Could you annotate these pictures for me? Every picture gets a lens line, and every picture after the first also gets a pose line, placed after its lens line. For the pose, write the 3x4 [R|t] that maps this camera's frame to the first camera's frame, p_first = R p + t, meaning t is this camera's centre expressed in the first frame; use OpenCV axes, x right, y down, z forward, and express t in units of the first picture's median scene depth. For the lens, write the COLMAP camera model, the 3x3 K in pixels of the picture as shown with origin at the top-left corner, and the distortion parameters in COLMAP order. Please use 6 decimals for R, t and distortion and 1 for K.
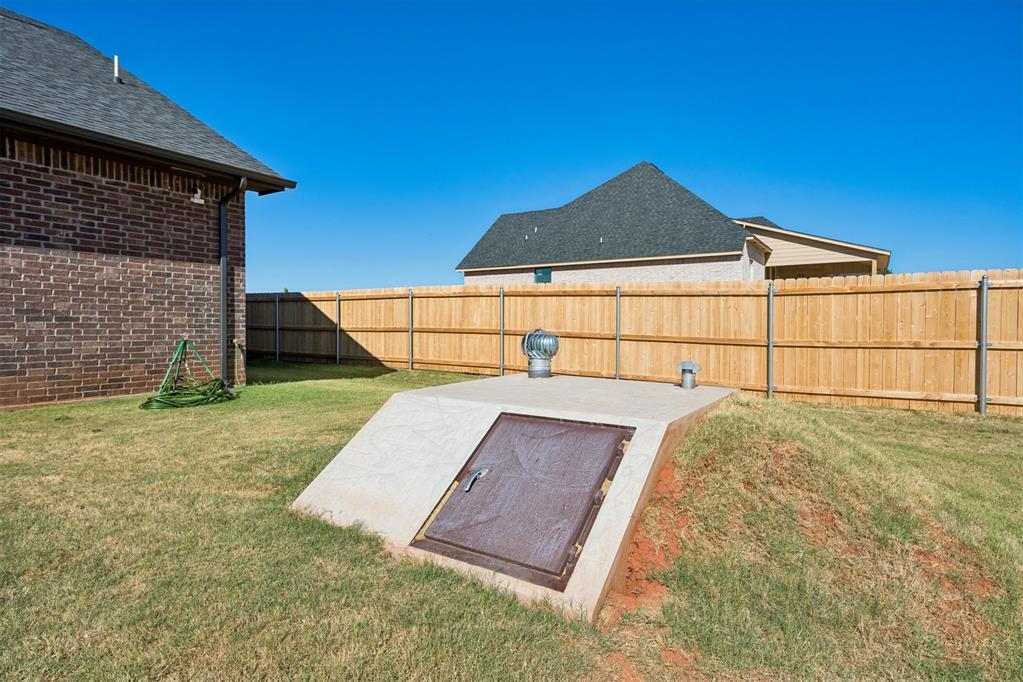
lens RADIAL K [[560.6, 0, 512.2], [0, 560.6, 330.1], [0, 0, 1]] dist [0.003655, 0.000660]
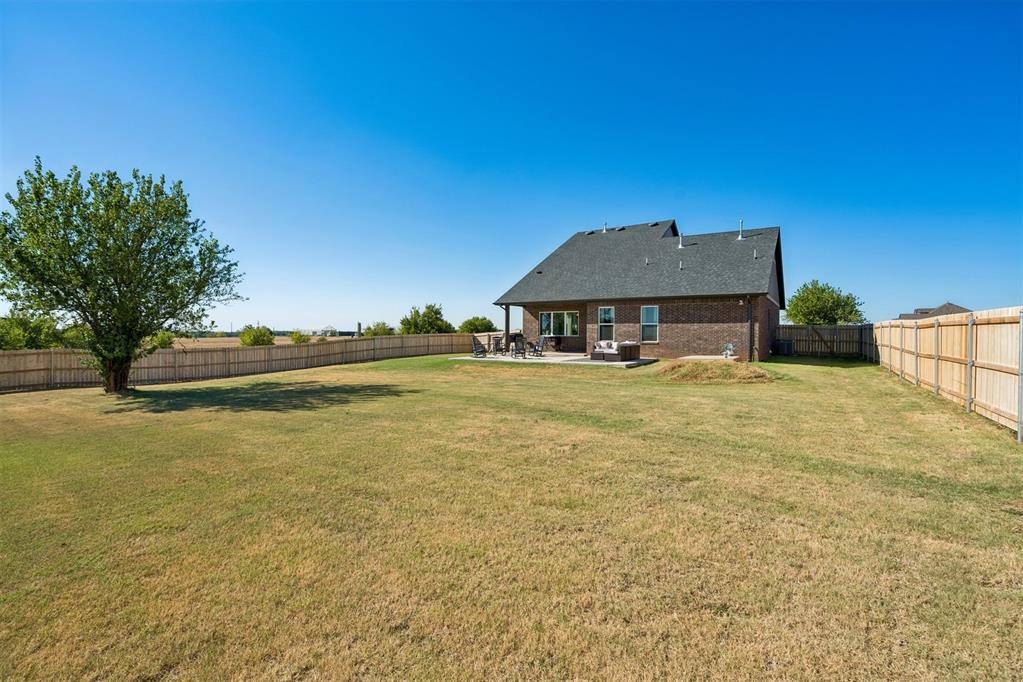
lens RADIAL K [[465.0, 0, 511.5], [0, 465.0, 341.0], [0, 0, 1]] dist [-0.004517, 0.000025]
pose [[0.017257, 0.007026, -0.999826, 1.991610], [-0.011093, 0.999915, 0.006835, -0.015556], [0.999790, 0.010973, 0.017334, -0.362599]]
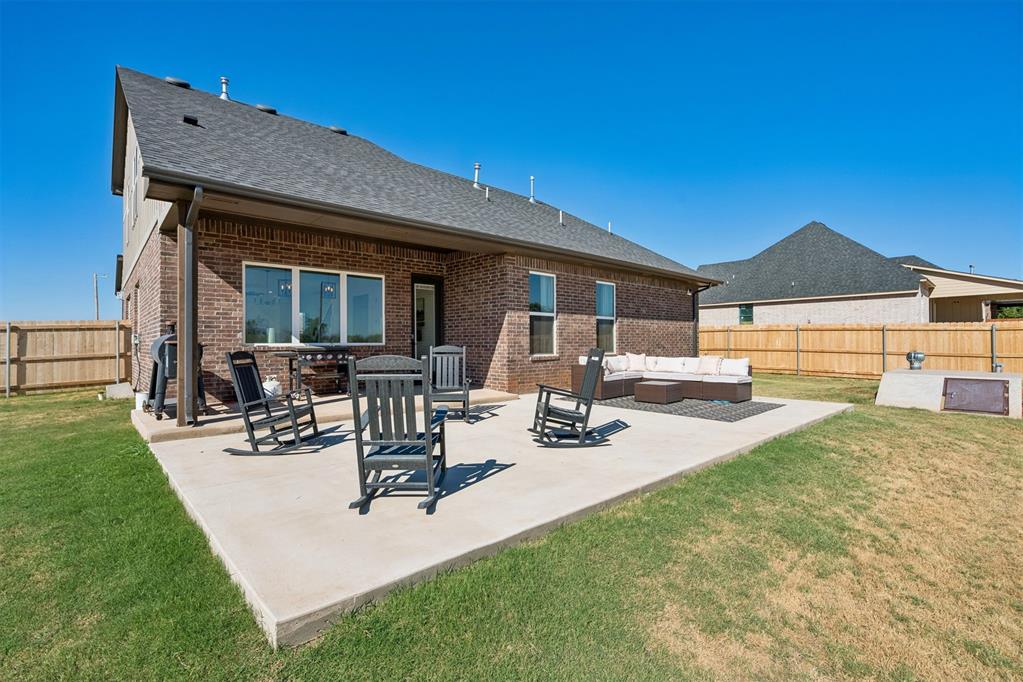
lens RADIAL K [[465.0, 0, 511.5], [0, 465.0, 341.0], [0, 0, 1]] dist [-0.004517, 0.000025]
pose [[0.971099, -0.013296, -0.238308, -0.754876], [0.010604, 0.999865, -0.012573, -0.024280], [0.238443, 0.009682, 0.971108, -0.912044]]
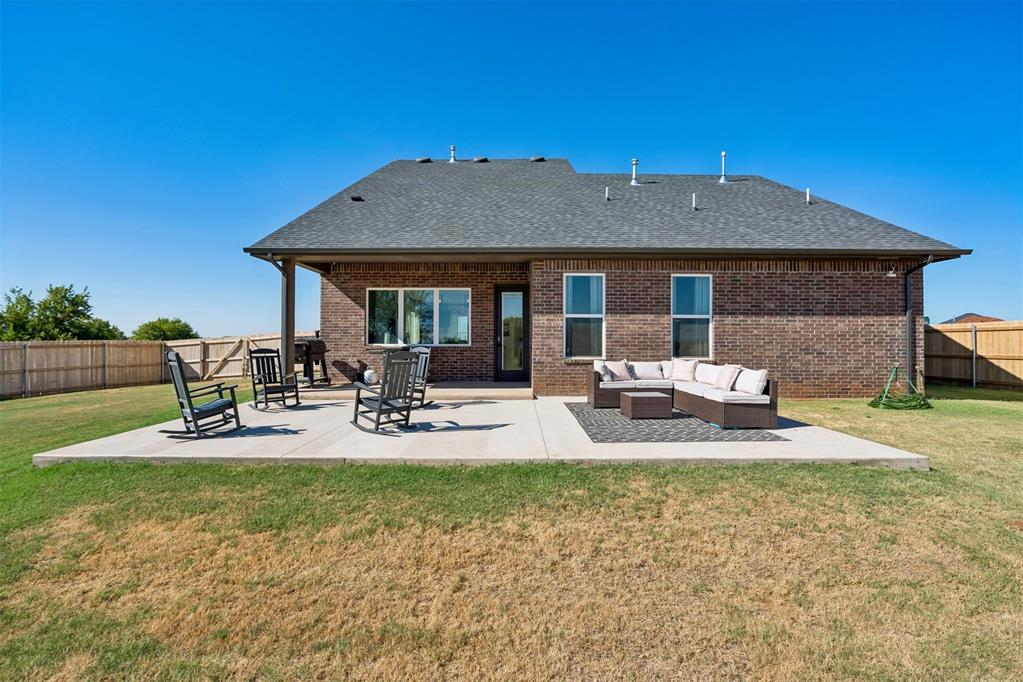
lens RADIAL K [[465.0, 0, 511.5], [0, 465.0, 341.0], [0, 0, 1]] dist [-0.004517, 0.000025]
pose [[0.553860, -0.010403, -0.832545, -0.078567], [-0.003668, 0.999882, -0.014933, -0.026613], [0.832602, 0.011324, 0.553757, -0.520088]]
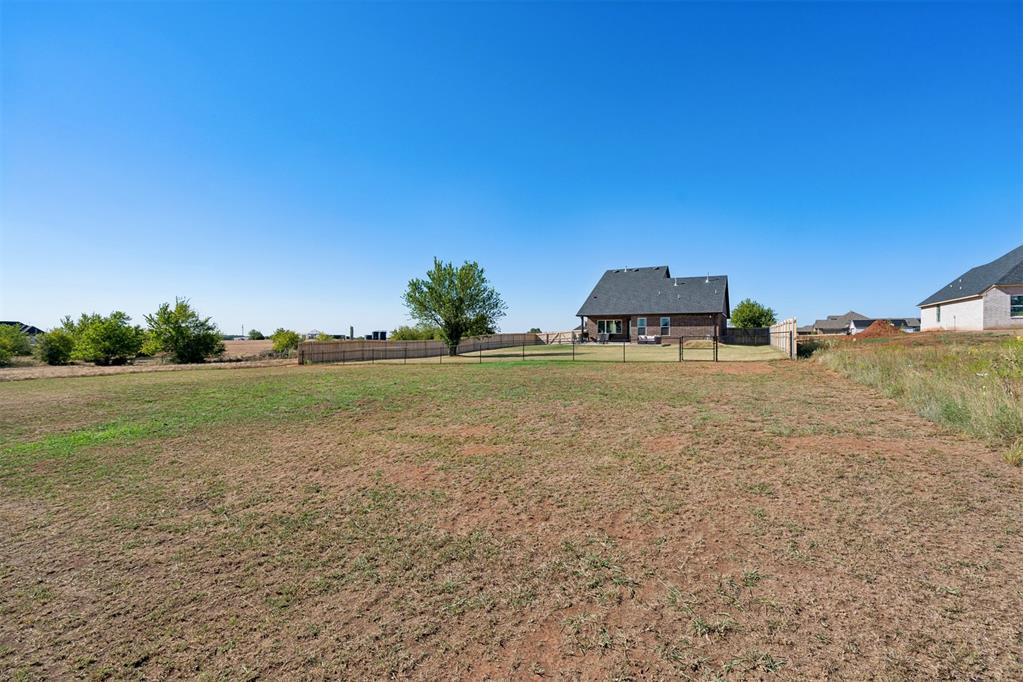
lens RADIAL K [[471.2, 0, 511.5], [0, 471.2, 341.0], [0, 0, 1]] dist [-0.002851, -0.000464]
pose [[0.114948, -0.002449, -0.993369, 4.602167], [-0.008300, 0.999960, -0.003425, 0.098140], [0.993337, 0.008638, 0.114923, -1.963872]]
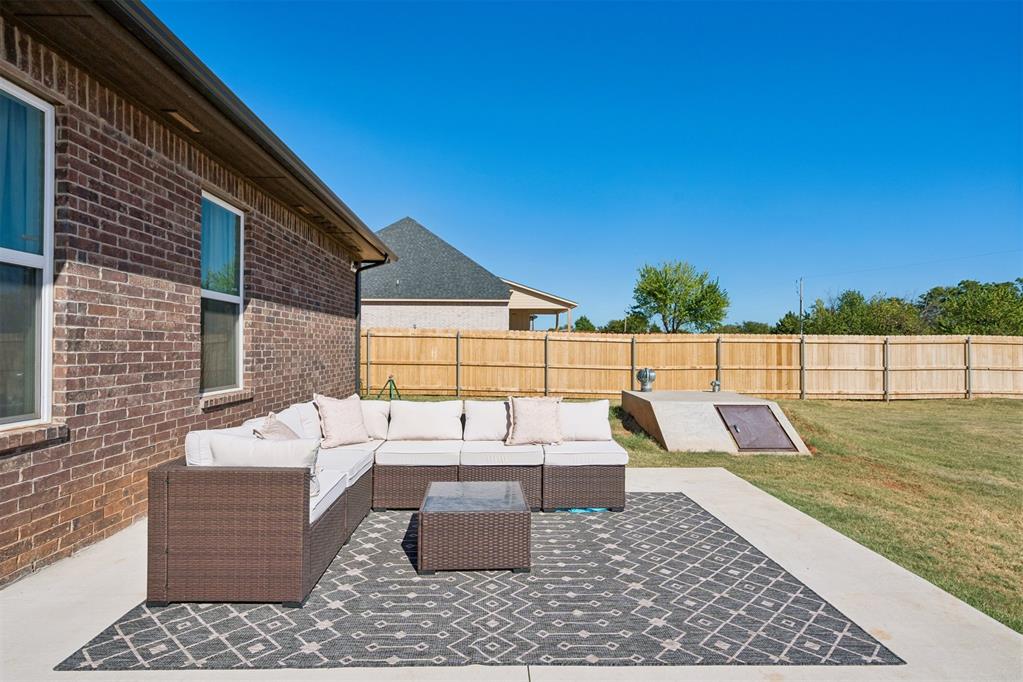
lens RADIAL K [[513.3, 0, 511.5], [0, 513.3, 341.0], [0, 0, 1]] dist [0.005715, 0.001044]
pose [[0.807215, 0.002548, 0.590252, -0.891249], [0.005823, 0.999908, -0.012280, -0.049468], [-0.590228, 0.013350, 0.807126, -0.138518]]
